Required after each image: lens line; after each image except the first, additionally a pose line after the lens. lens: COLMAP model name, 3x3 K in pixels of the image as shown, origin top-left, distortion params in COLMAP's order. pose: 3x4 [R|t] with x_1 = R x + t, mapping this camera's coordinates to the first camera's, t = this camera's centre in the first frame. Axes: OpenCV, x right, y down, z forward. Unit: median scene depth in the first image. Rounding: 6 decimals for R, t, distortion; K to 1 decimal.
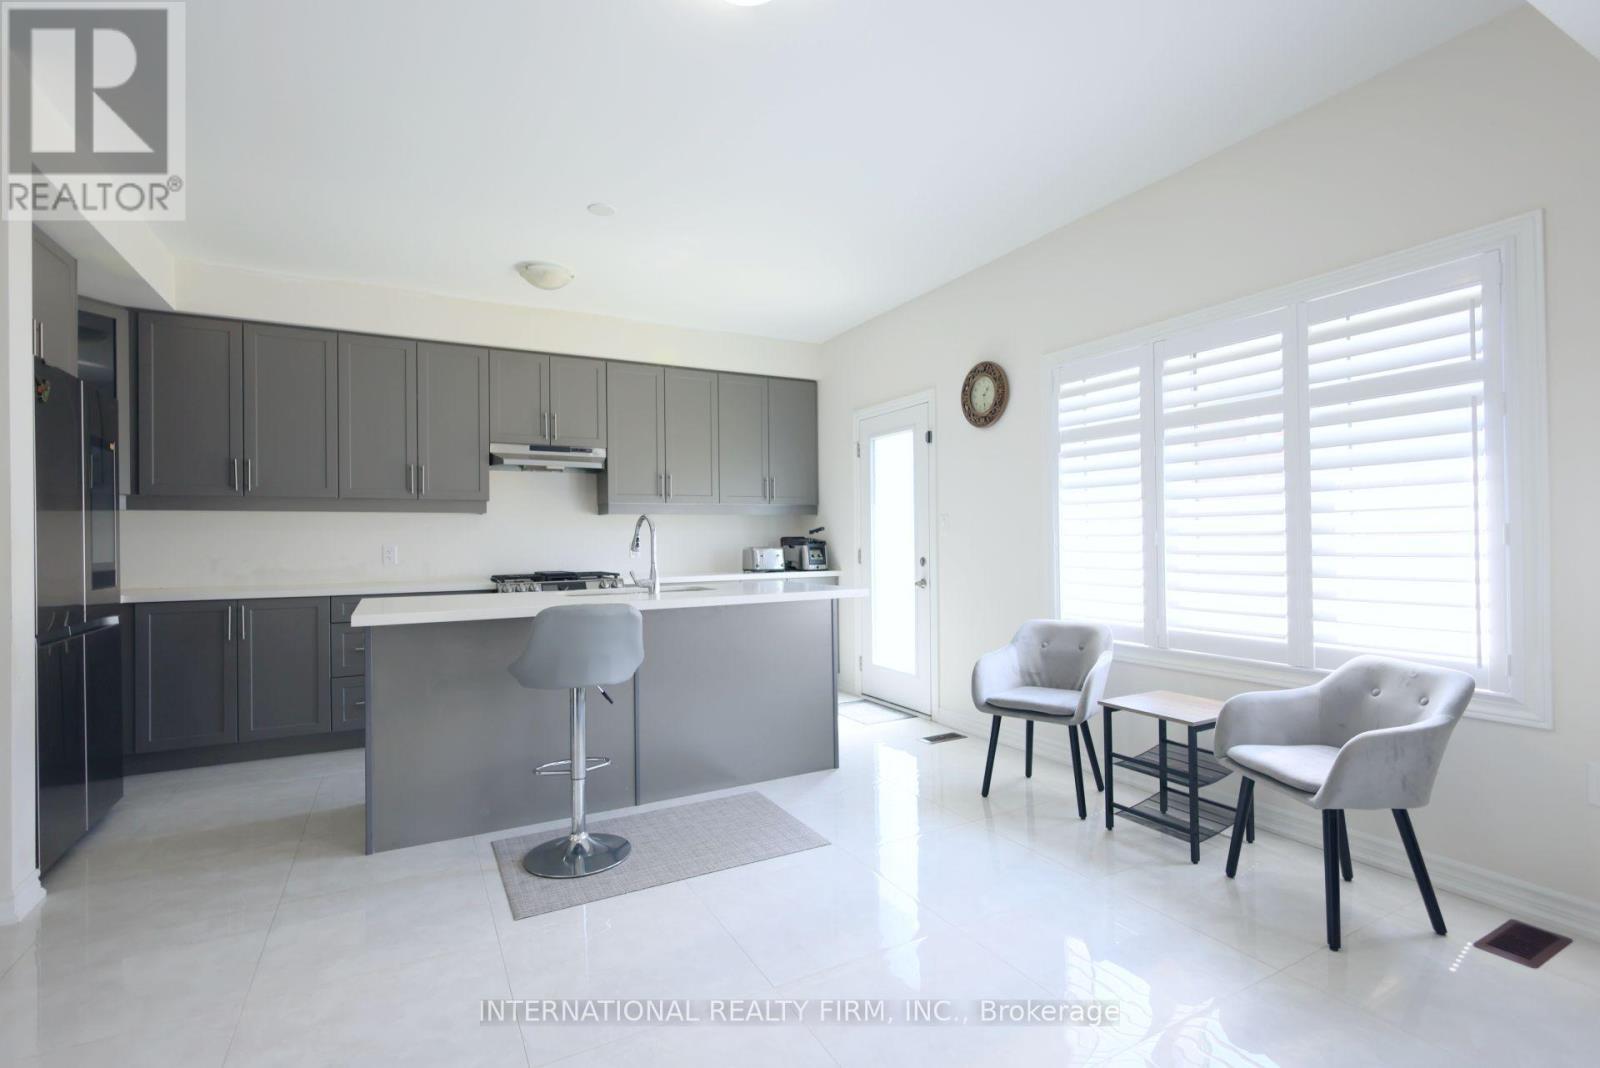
lens RADIAL K [[736.9, 0, 800.0], [0, 736.9, 534.0], [0, 0, 1]] dist [-0.000093, 0.000133]
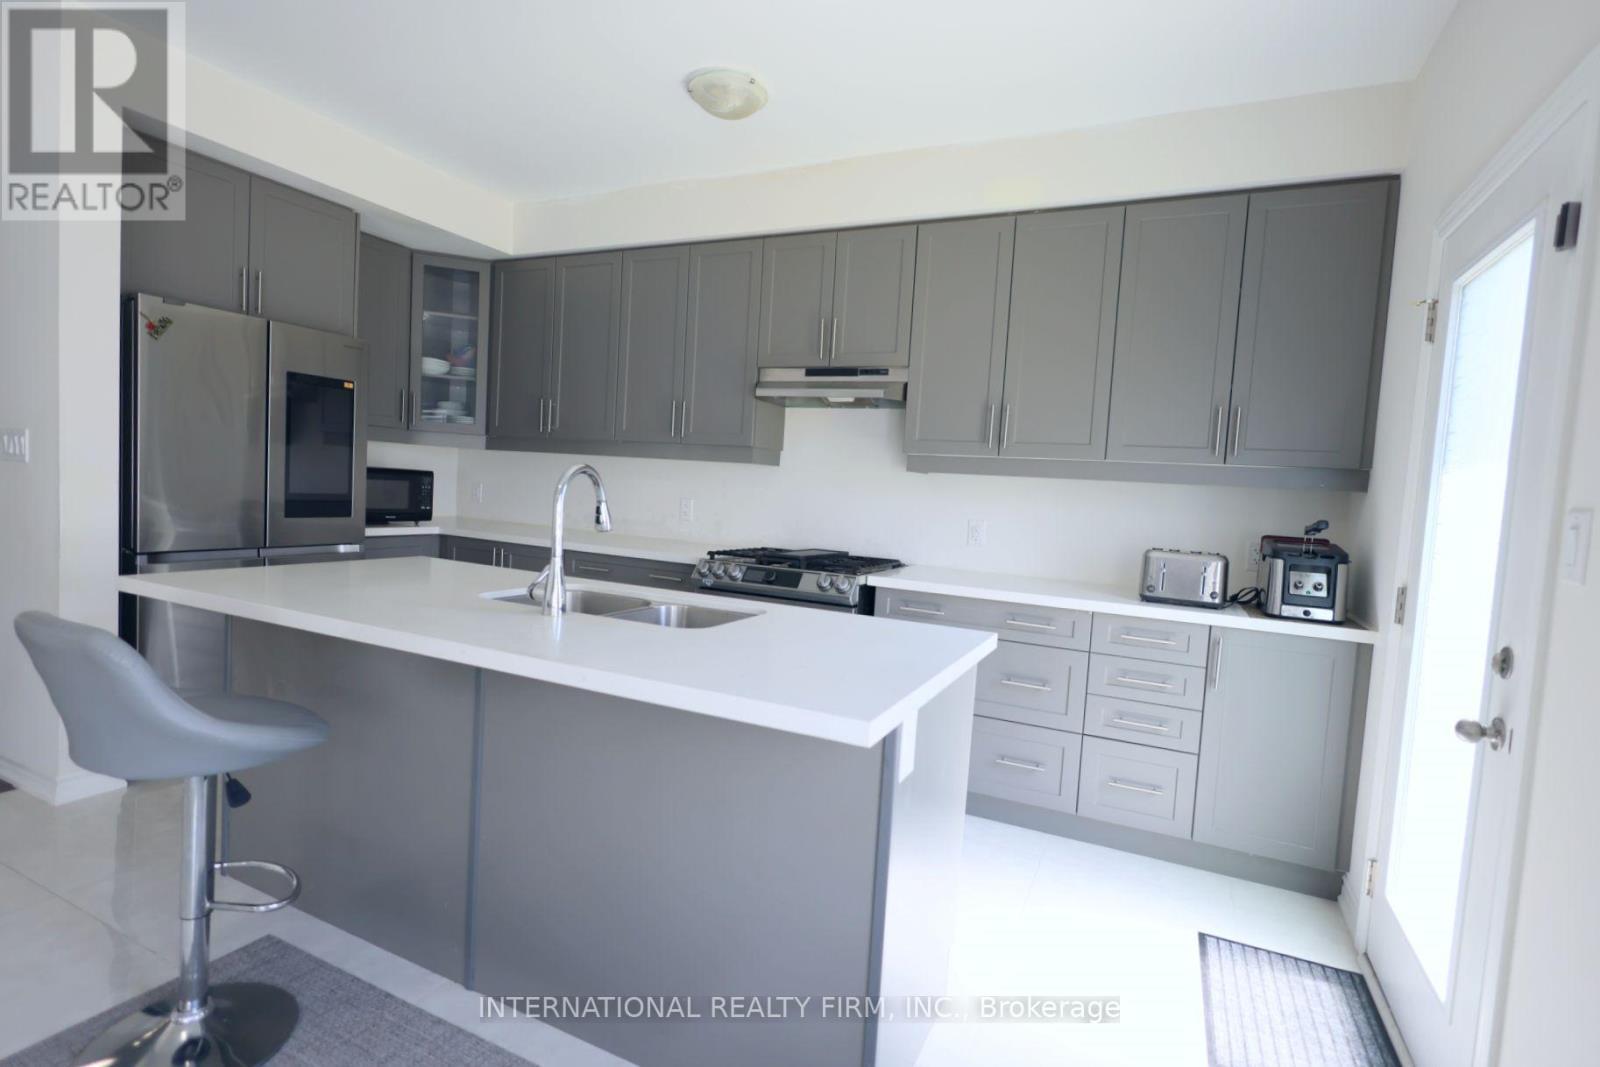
lens RADIAL K [[782.5, 0, 804.8], [0, 782.5, 520.3], [0, 0, 1]] dist [-0.001277, -0.000154]
pose [[0.602735, 0.078022, -0.794118, 0.223112], [-0.057871, 0.996862, 0.054018, -0.017622], [0.795840, 0.013398, 0.605359, 0.542092]]
